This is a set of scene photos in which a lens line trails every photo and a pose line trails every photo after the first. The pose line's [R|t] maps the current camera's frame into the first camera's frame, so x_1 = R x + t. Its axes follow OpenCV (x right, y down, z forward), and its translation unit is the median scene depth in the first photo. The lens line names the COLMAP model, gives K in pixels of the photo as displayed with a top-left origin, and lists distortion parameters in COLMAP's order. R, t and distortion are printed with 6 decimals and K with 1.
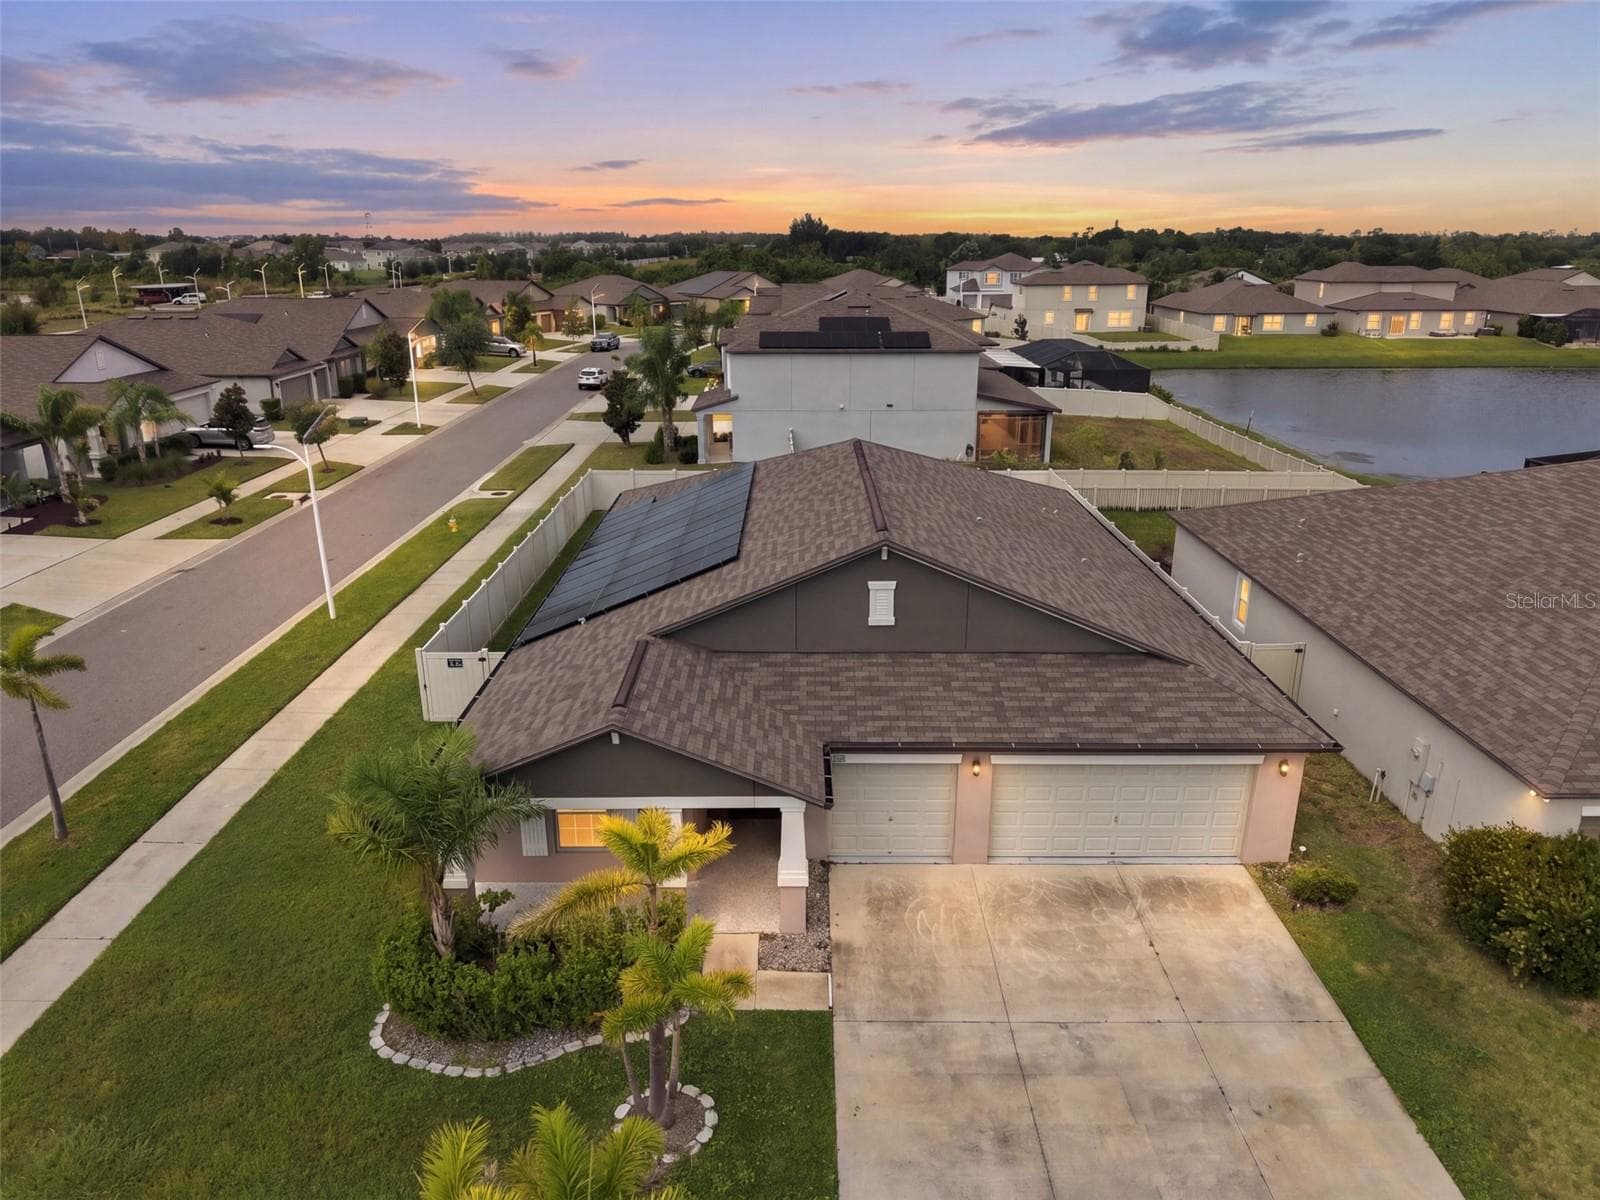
lens RADIAL K [[1063.0, 0, 800.0], [0, 1063.0, 600.0], [0, 0, 1]] dist [0.050421, -0.055660]
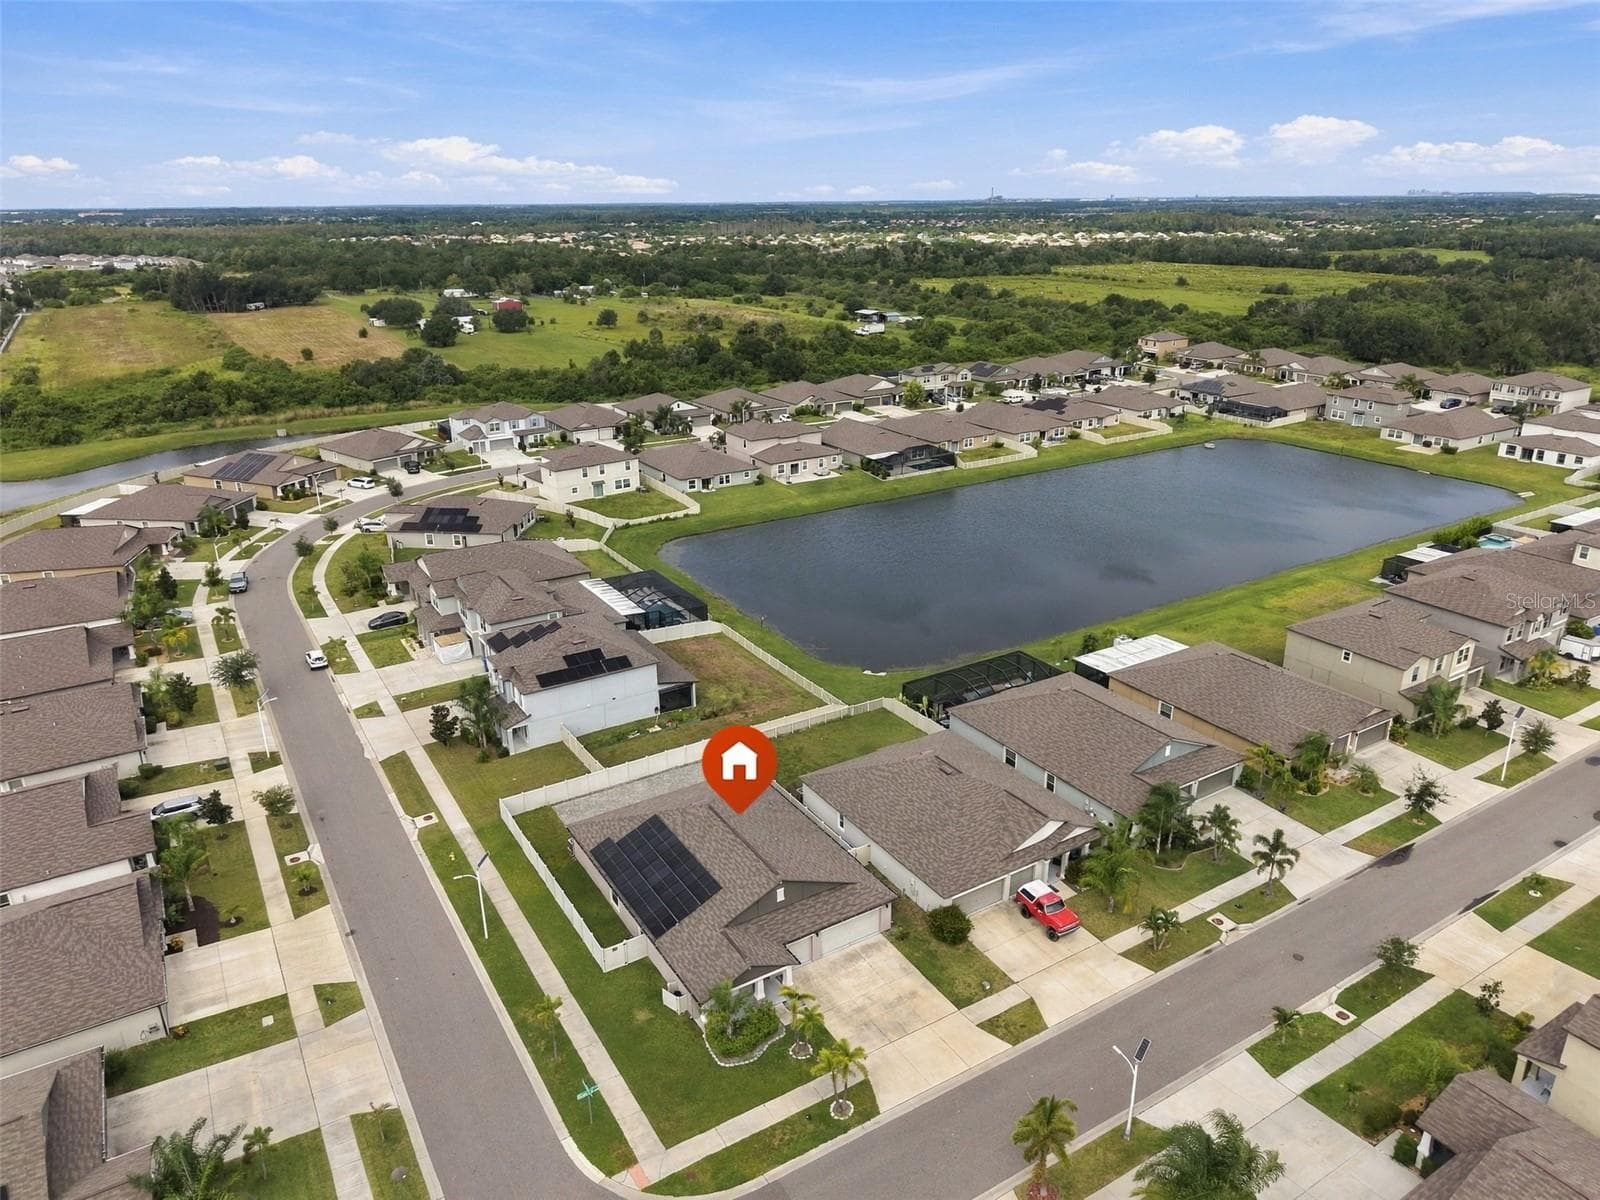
lens RADIAL K [[1063.0, 0, 800.0], [0, 1063.0, 600.0], [0, 0, 1]] dist [0.050421, -0.055660]
pose [[0.851942, -0.186729, 0.489211, -1.402184], [0.172751, 0.982178, 0.074053, -1.197586], [-0.494321, 0.021422, 0.869016, -2.062892]]
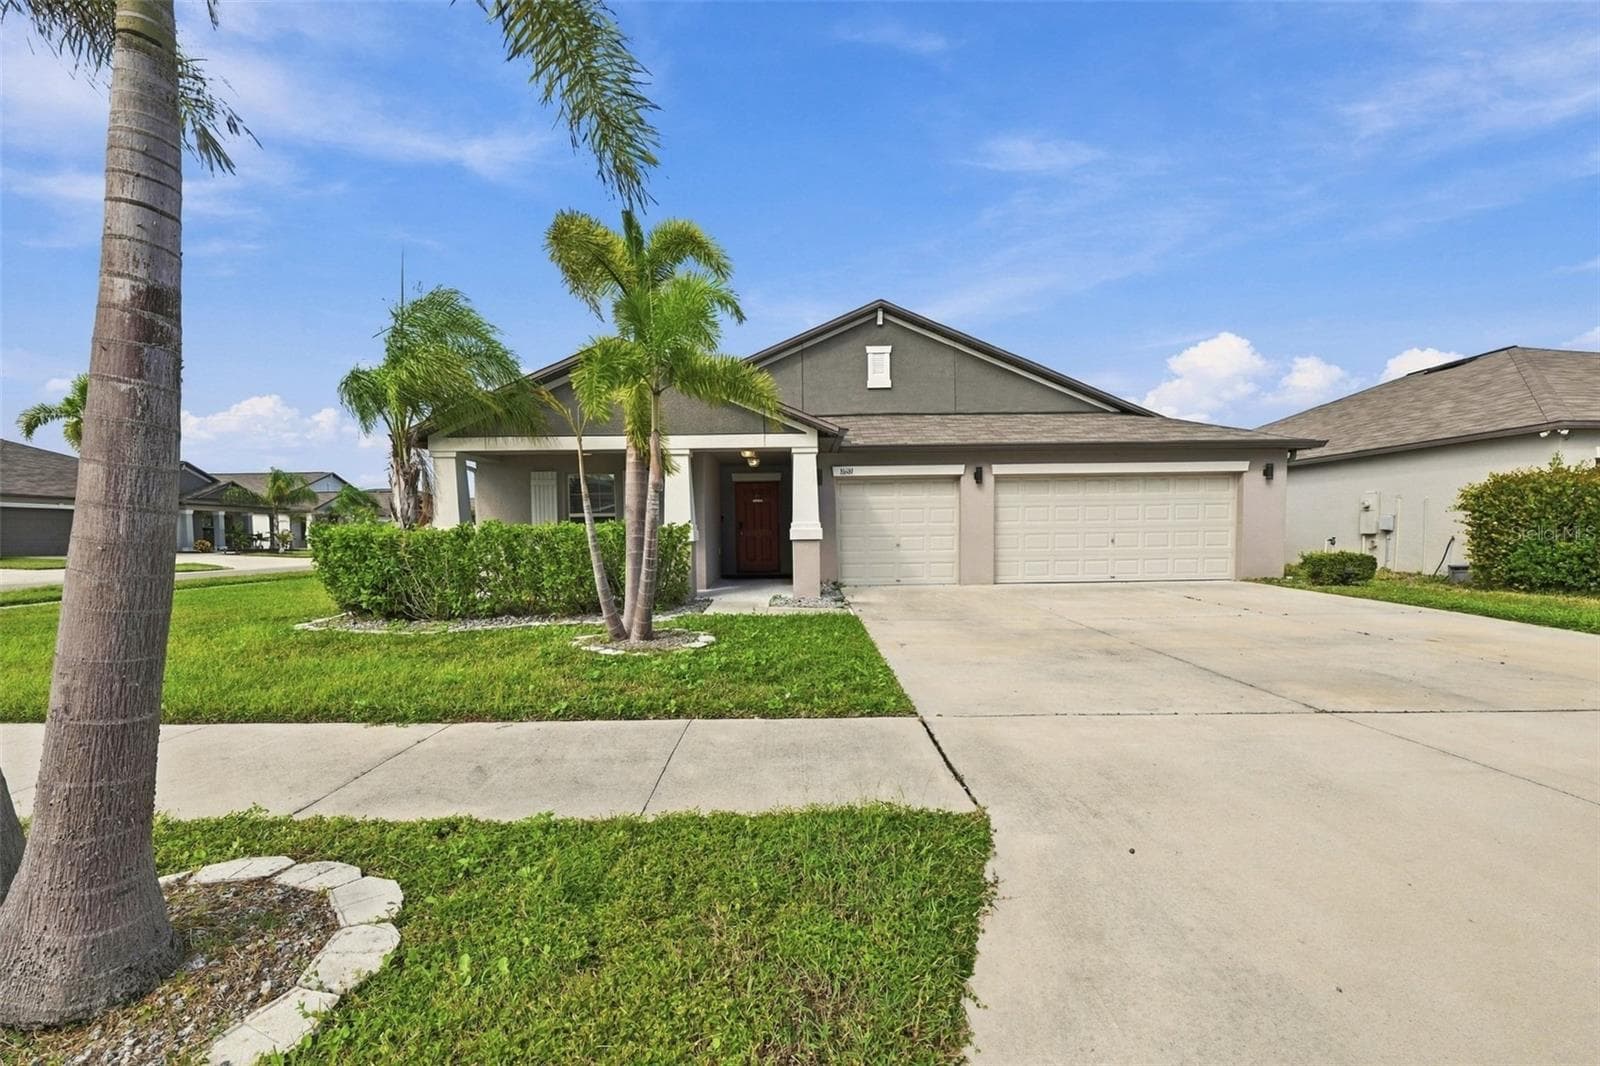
lens RADIAL K [[654.8, 0, 801.5], [0, 654.8, 569.5], [0, 0, 1]] dist [-0.000437, -0.000114]
pose [[0.999806, -0.012849, 0.014911, -0.018361], [0.016320, 0.964650, -0.263029, 0.406047], [-0.011005, 0.263222, 0.964673, 0.407079]]
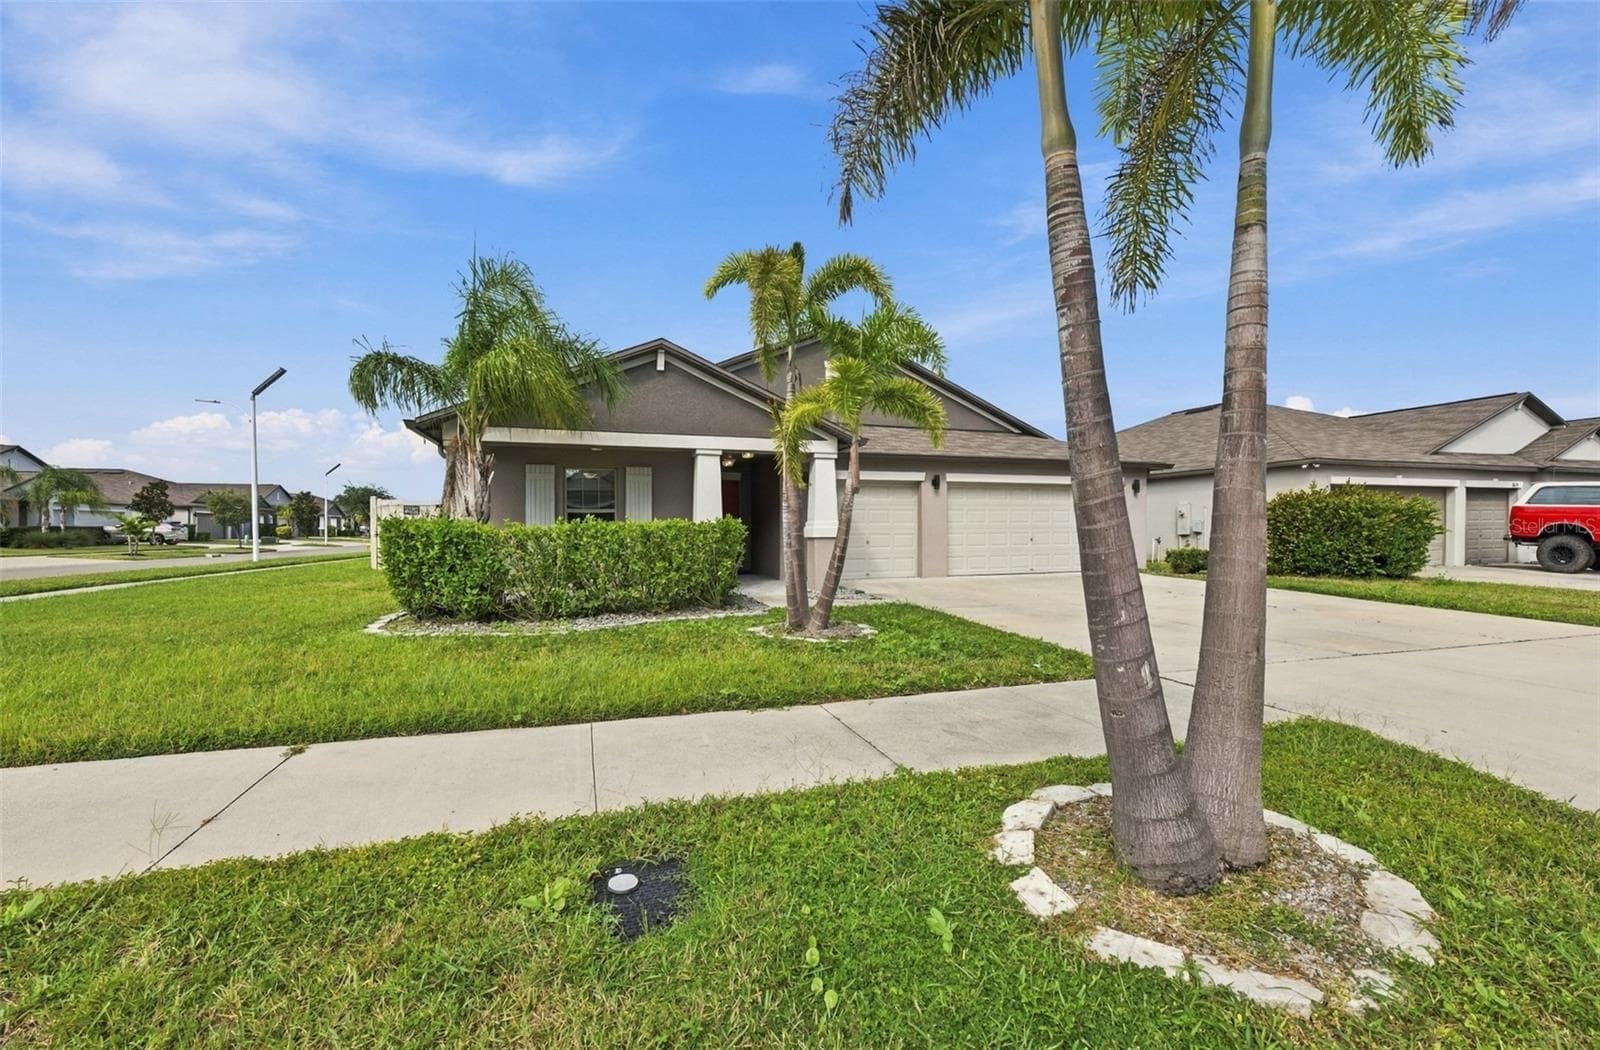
lens RADIAL K [[637.6, 0, 804.3], [0, 637.6, 567.2], [0, 0, 1]] dist [-0.009817, 0.000016]
pose [[0.951454, -0.021925, 0.307009, -0.197180], [0.100879, 0.964577, -0.243750, 0.404368], [-0.290789, 0.262888, 0.919963, 0.405920]]
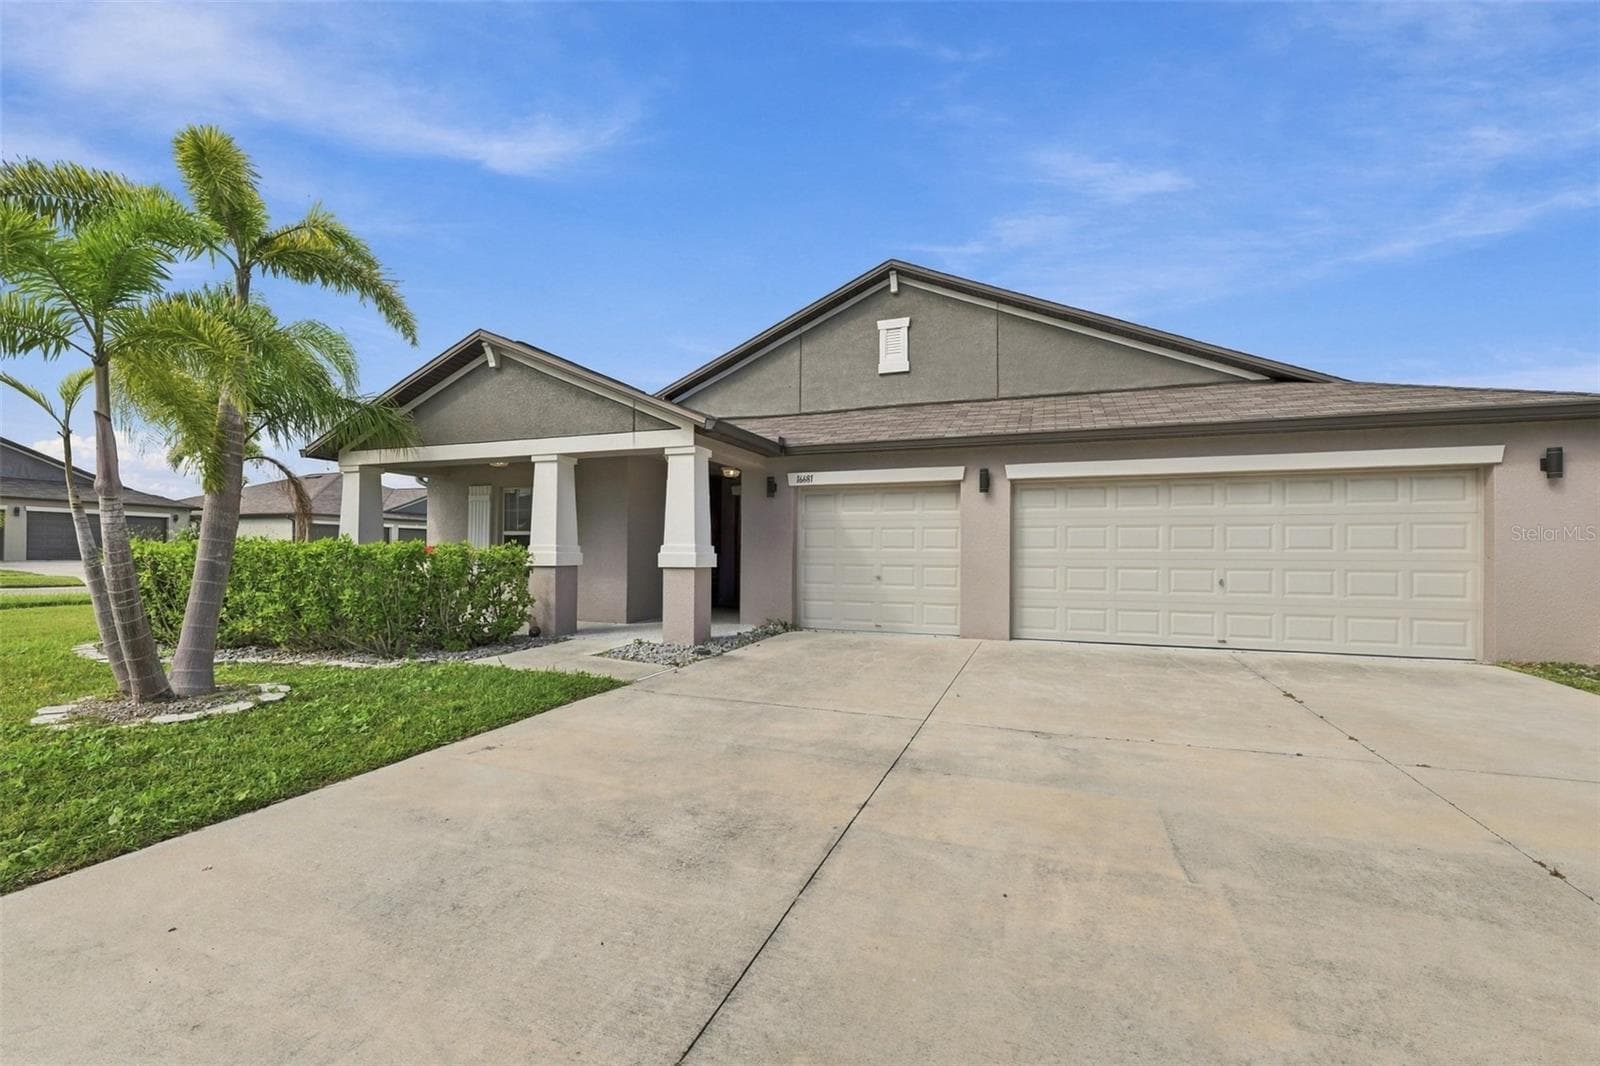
lens RADIAL K [[660.4, 0, 797.1], [0, 660.4, 549.3], [0, 0, 1]] dist [-0.000208, -0.000007]
pose [[0.934703, 0.005535, -0.355386, 0.204316], [-0.121038, 0.945073, -0.303624, 0.346851], [0.334185, 0.326813, 0.884033, 0.575047]]
